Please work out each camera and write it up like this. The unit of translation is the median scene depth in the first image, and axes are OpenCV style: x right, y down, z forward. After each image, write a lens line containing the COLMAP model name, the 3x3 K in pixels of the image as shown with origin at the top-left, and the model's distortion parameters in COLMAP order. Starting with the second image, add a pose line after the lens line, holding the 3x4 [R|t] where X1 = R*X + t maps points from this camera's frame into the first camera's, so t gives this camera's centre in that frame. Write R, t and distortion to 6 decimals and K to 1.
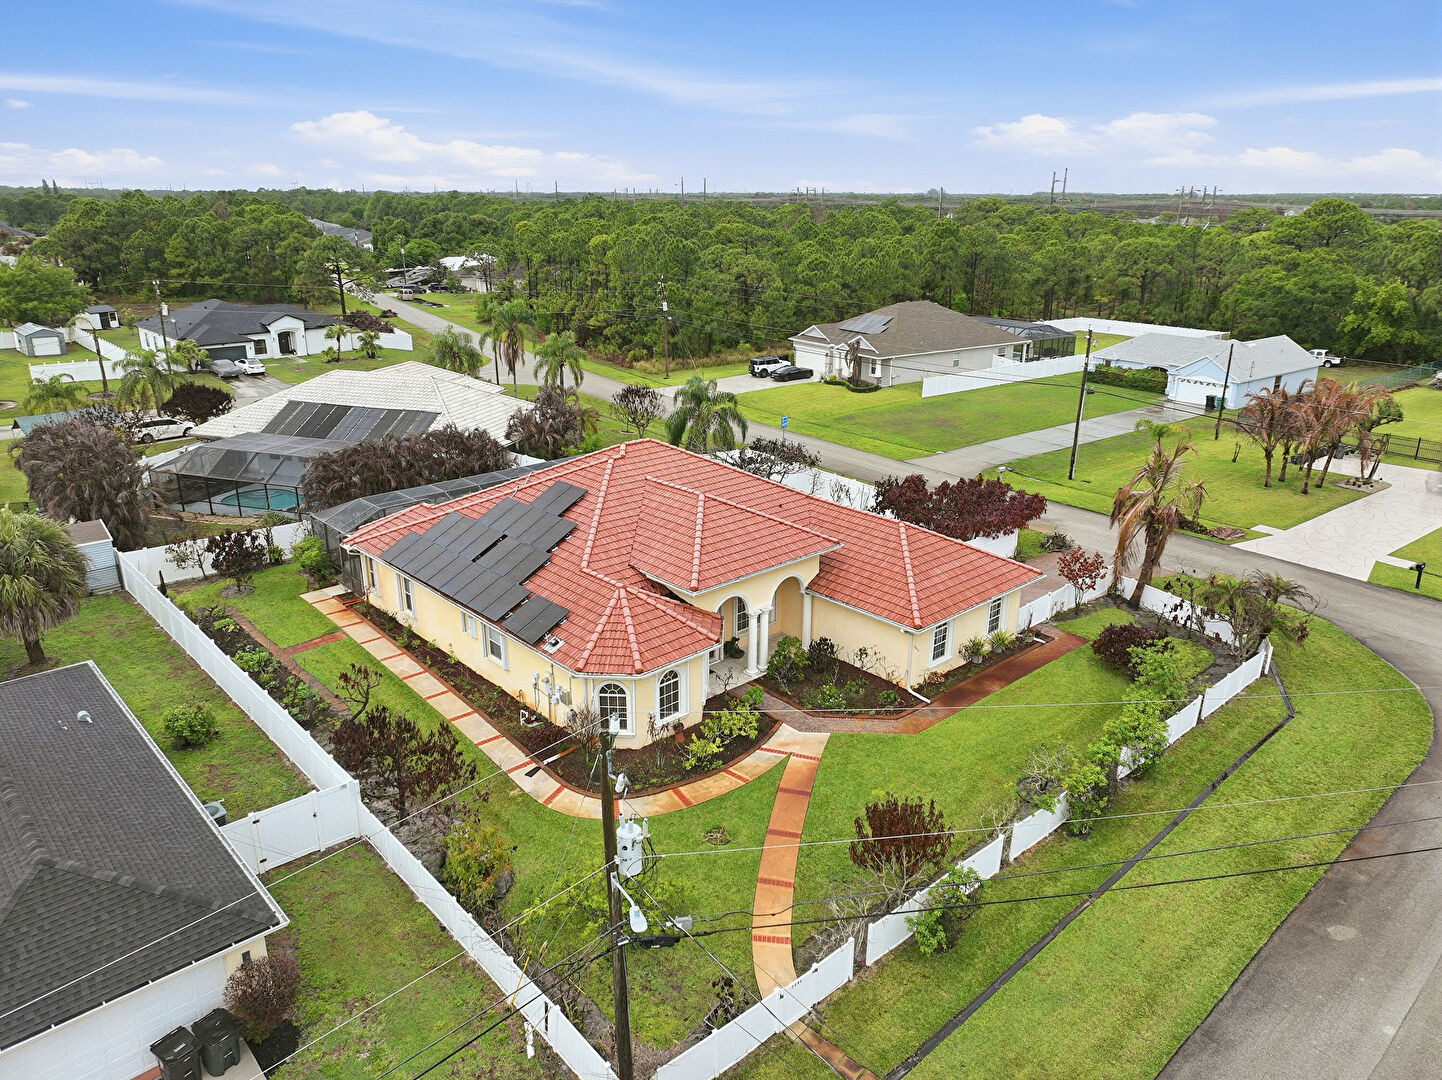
lens RADIAL K [[1012.1, 0, 721.0], [0, 1012.1, 540.0], [0, 0, 1]] dist [0.000444, 0.013379]
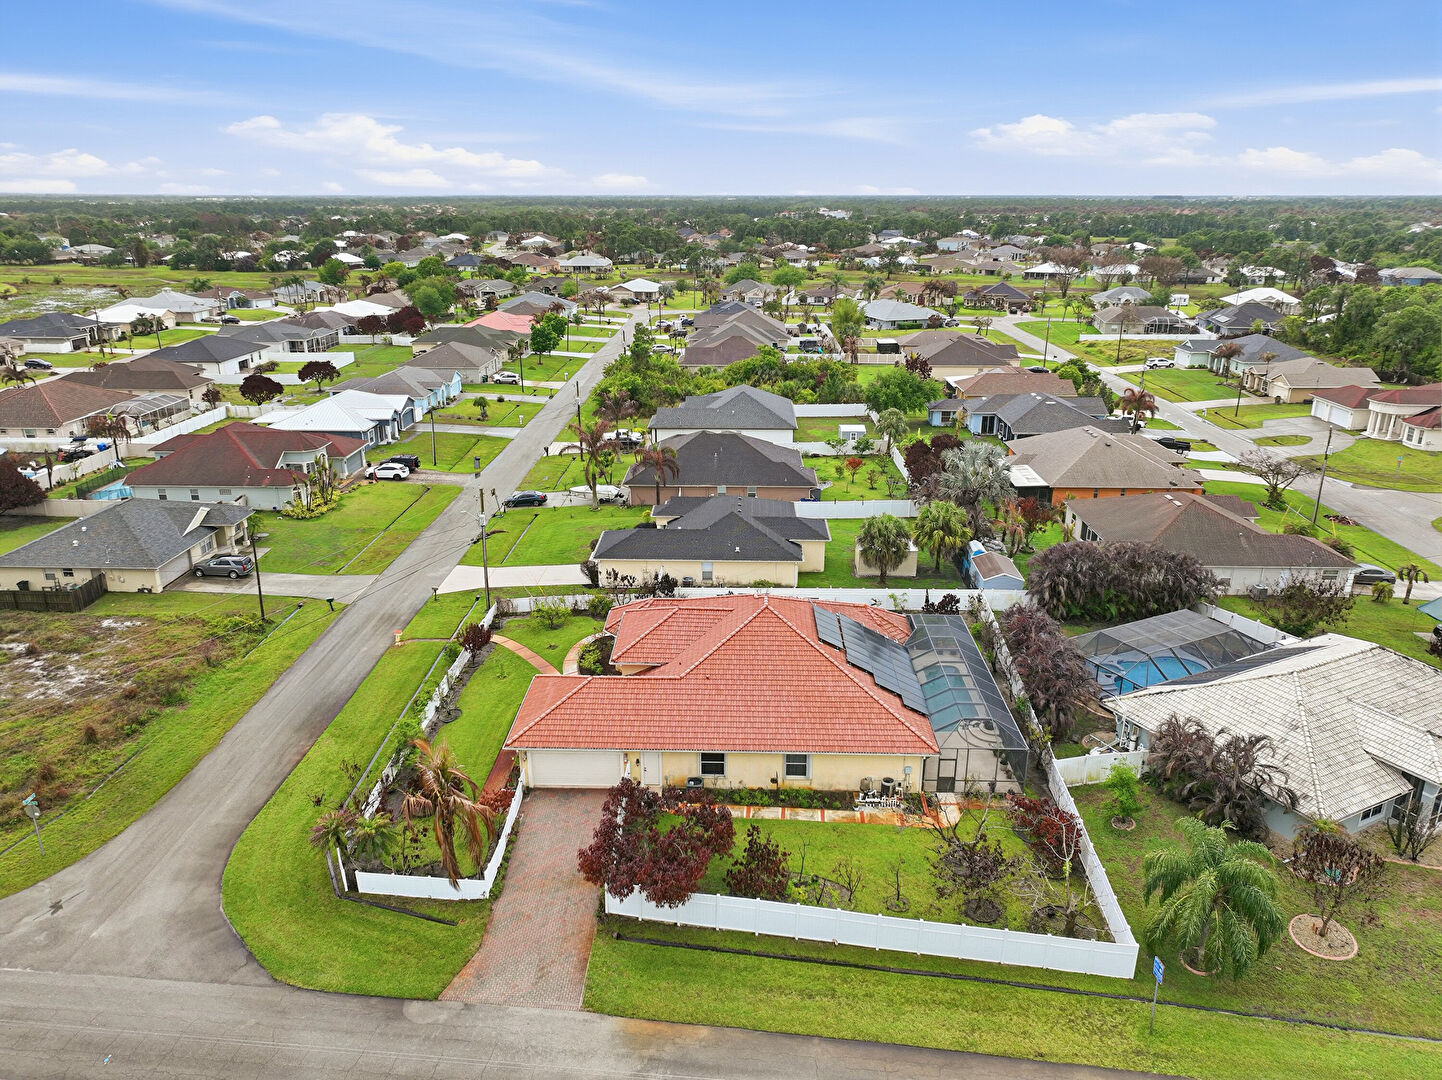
lens RADIAL K [[1012.1, 0, 721.0], [0, 1012.1, 540.0], [0, 0, 1]] dist [0.000444, 0.013379]
pose [[-0.695277, 0.228184, -0.681559, 0.723501], [-0.236316, 0.822970, 0.516600, -0.705507], [0.678782, 0.520243, -0.518268, 1.306790]]
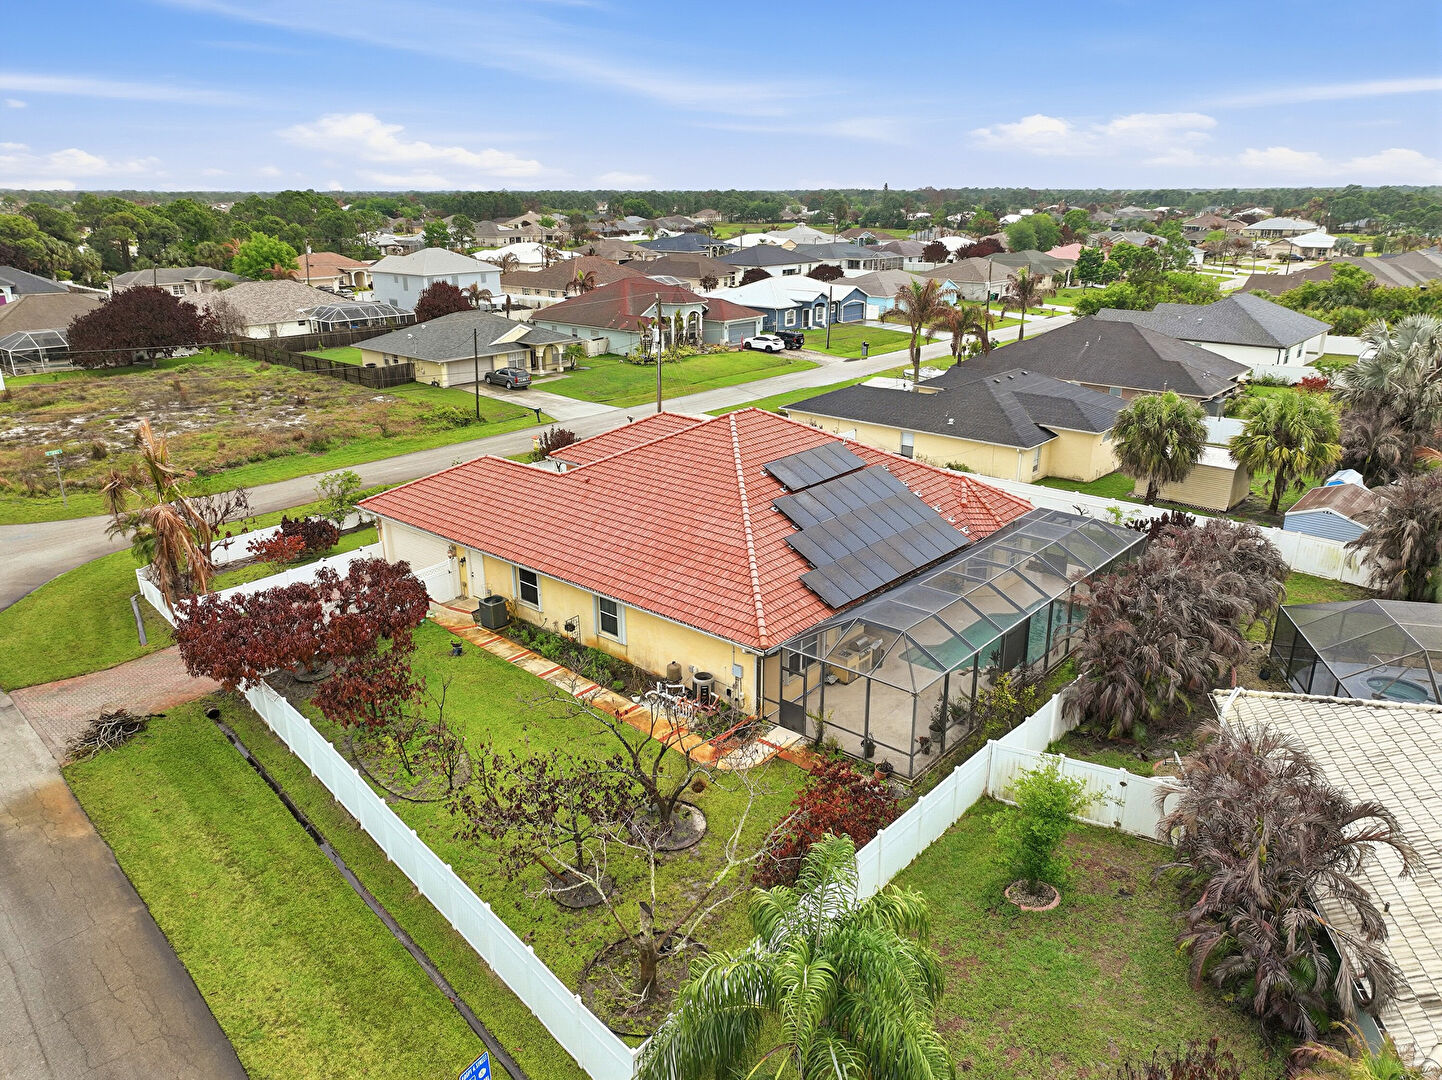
lens RADIAL K [[1012.1, 0, 721.0], [0, 1012.1, 540.0], [0, 0, 1]] dist [0.000444, 0.013379]
pose [[-0.993416, 0.036236, -0.108683, 0.035775], [-0.038180, 0.789715, 0.612285, -0.469977], [0.108015, 0.612403, -0.783132, 1.450486]]
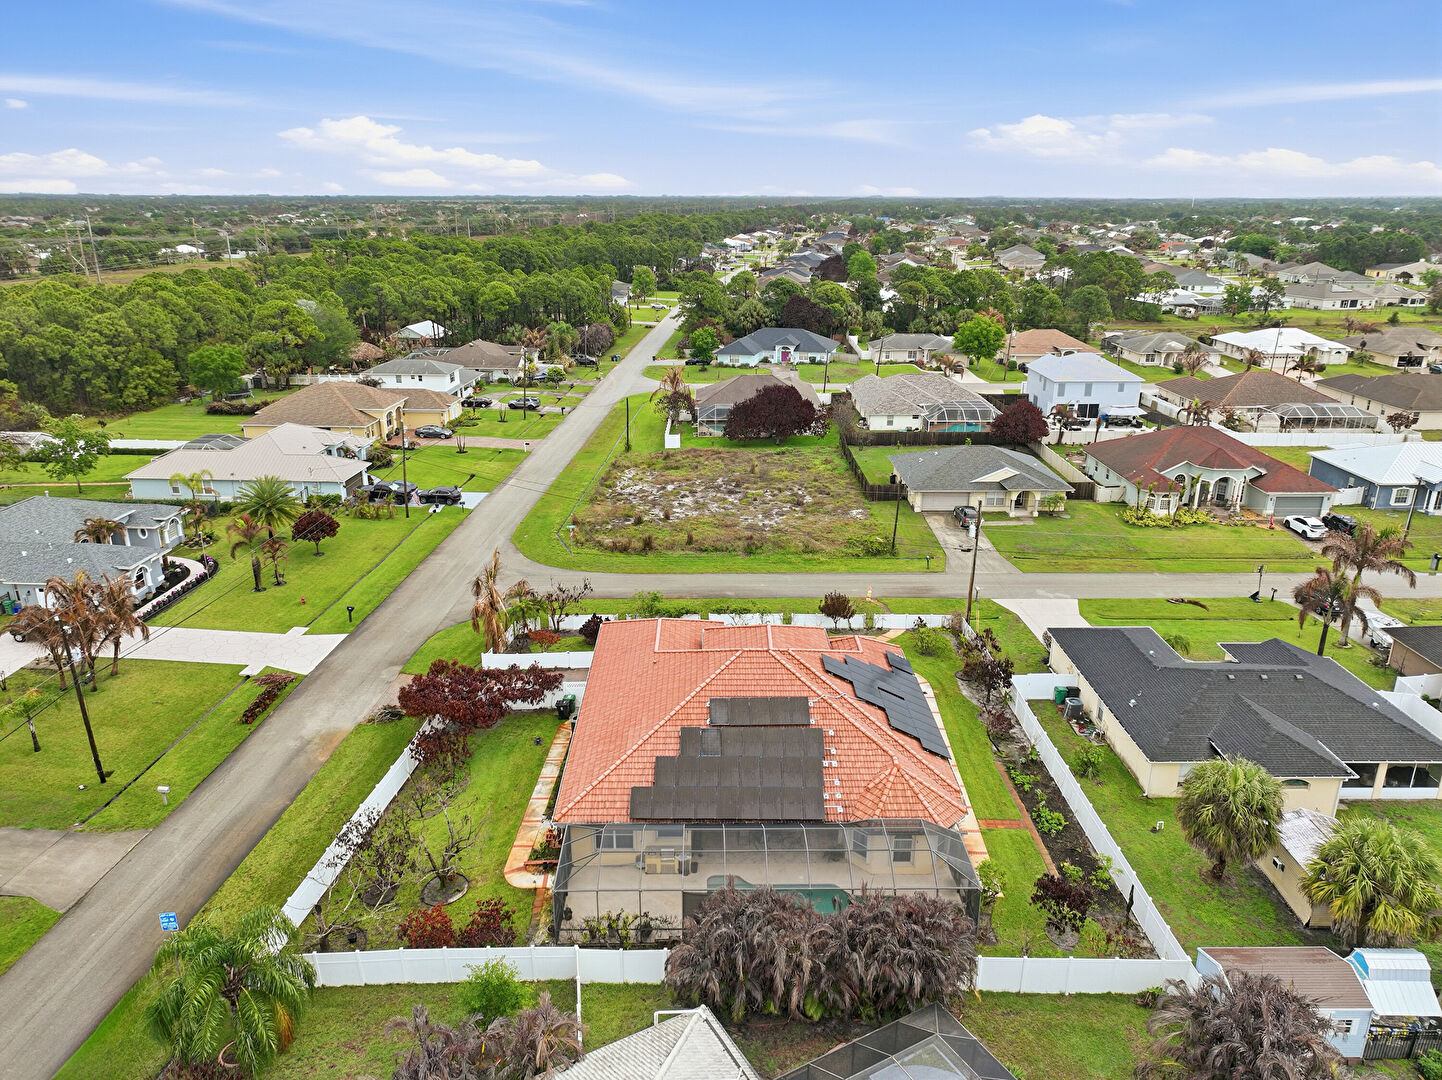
lens RADIAL K [[1012.1, 0, 721.0], [0, 1012.1, 540.0], [0, 0, 1]] dist [0.000444, 0.013379]
pose [[-0.745159, -0.219747, 0.629642, -0.647727], [0.211886, 0.817215, 0.535970, -0.709823], [-0.632331, 0.532795, -0.562394, 1.317545]]
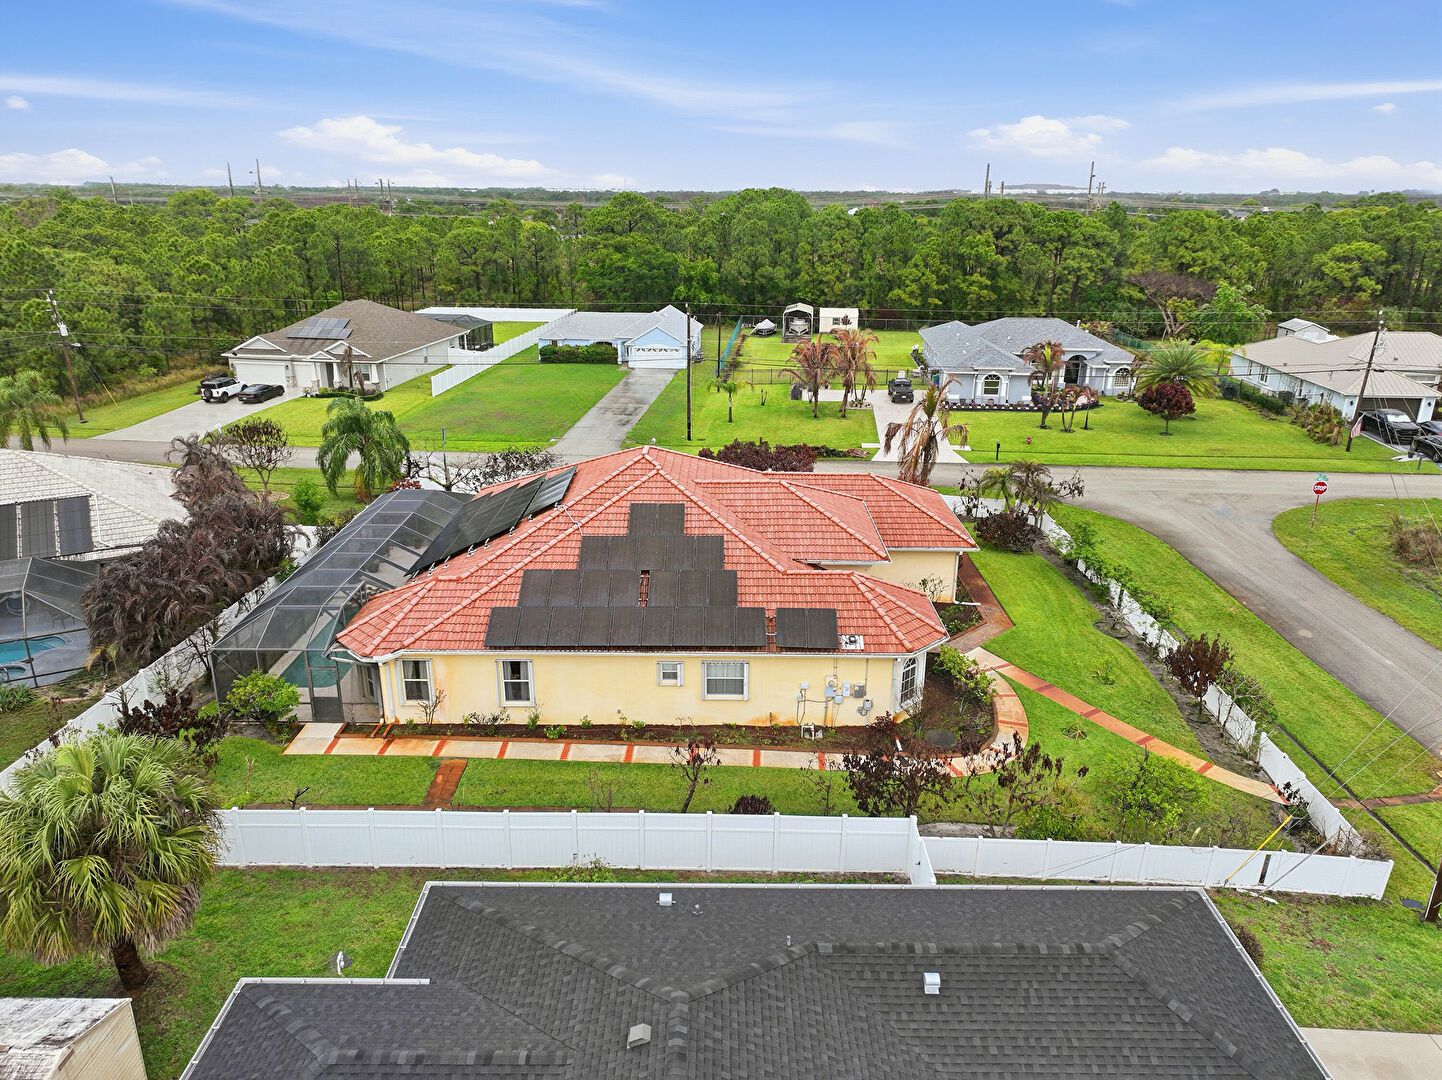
lens RADIAL K [[1012.1, 0, 721.0], [0, 1012.1, 540.0], [0, 0, 1]] dist [0.000444, 0.013379]
pose [[0.678282, -0.238769, 0.694926, -0.561640], [0.233759, 0.966717, 0.103994, -0.077390], [-0.696628, 0.091908, 0.711522, 0.227773]]
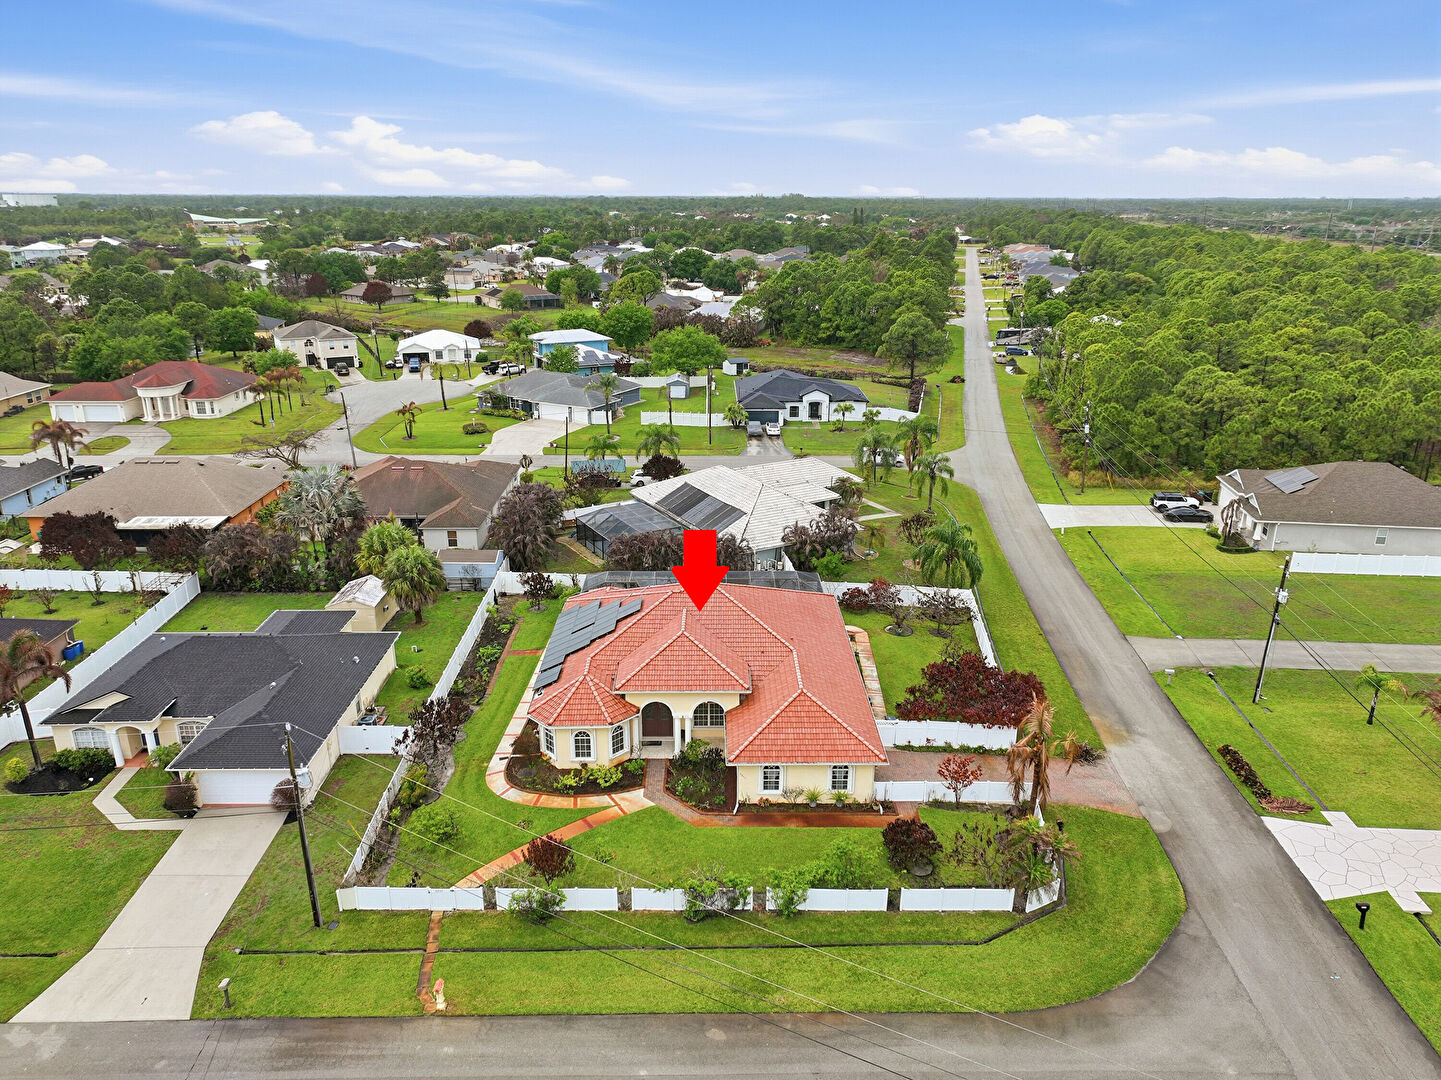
lens RADIAL K [[1011.4, 0, 720.5], [0, 1011.4, 540.0], [0, 0, 1]] dist [0.000444, 0.013379]
pose [[0.745186, 0.214602, -0.631382, 0.688311], [-0.216005, 0.973436, 0.075925, -0.221511], [0.630904, 0.079804, 0.771746, -0.113373]]
